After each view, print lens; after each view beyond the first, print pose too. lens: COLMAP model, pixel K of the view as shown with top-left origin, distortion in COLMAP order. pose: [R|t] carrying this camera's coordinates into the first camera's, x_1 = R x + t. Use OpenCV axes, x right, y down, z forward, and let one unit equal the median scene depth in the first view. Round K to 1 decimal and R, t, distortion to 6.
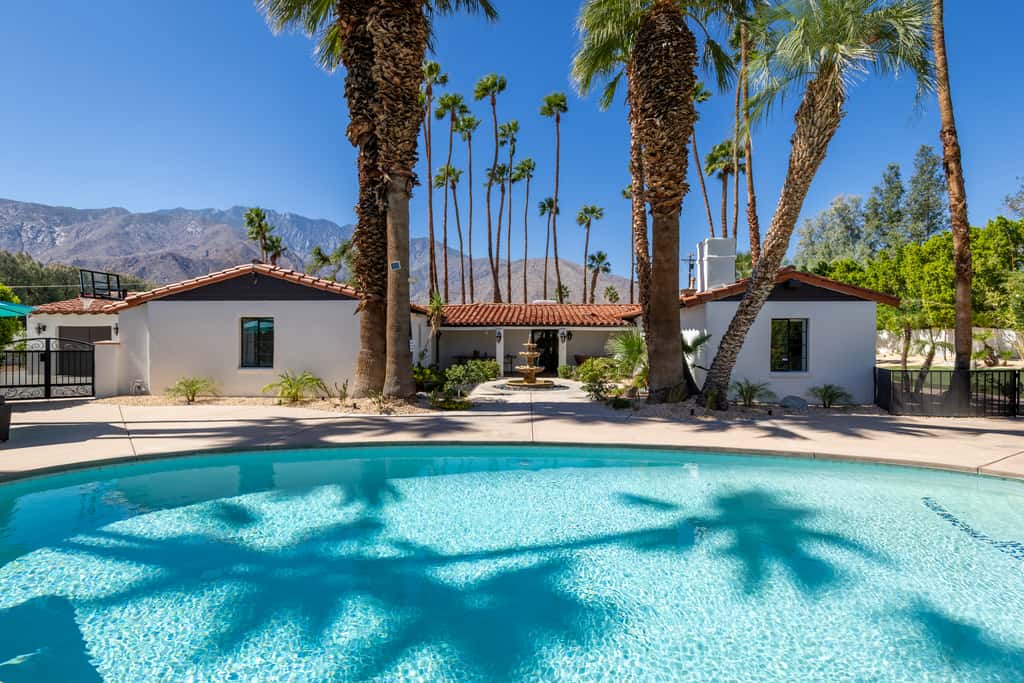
lens RADIAL K [[469.5, 0, 512.0], [0, 469.5, 341.5], [0, 0, 1]] dist [-0.000232, -0.000030]
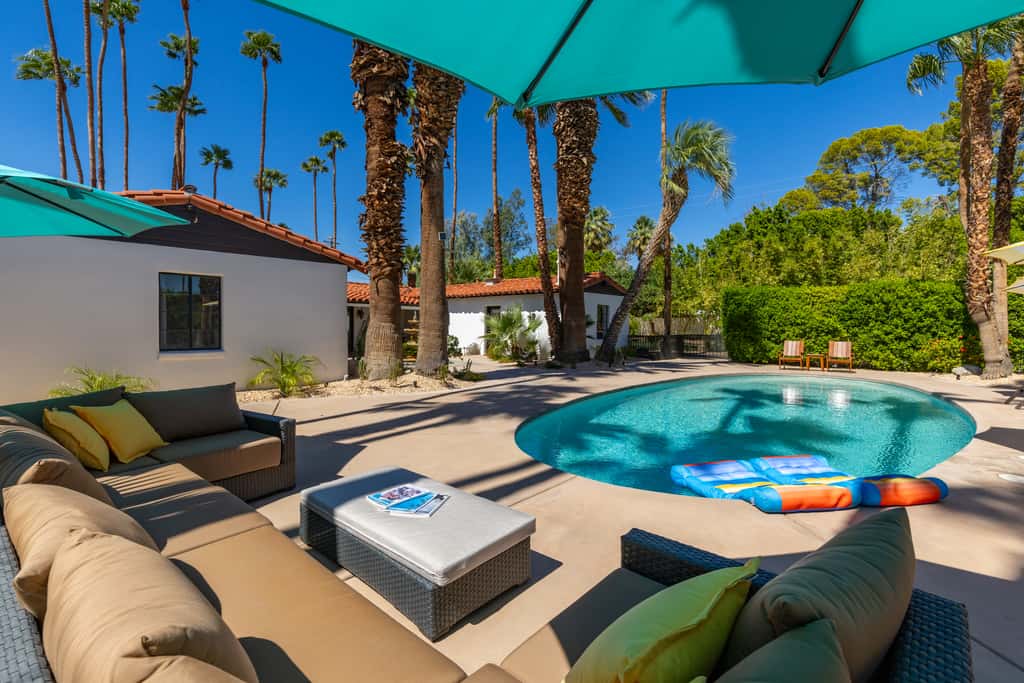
lens RADIAL K [[460.9, 0, 512.0], [0, 460.9, 341.5], [0, 0, 1]] dist [0.000025, 0.000046]
pose [[0.634168, -0.021806, 0.772888, -0.273697], [-0.008259, 0.999354, 0.034973, 0.006060], [-0.773151, -0.028562, 0.633579, 0.088761]]
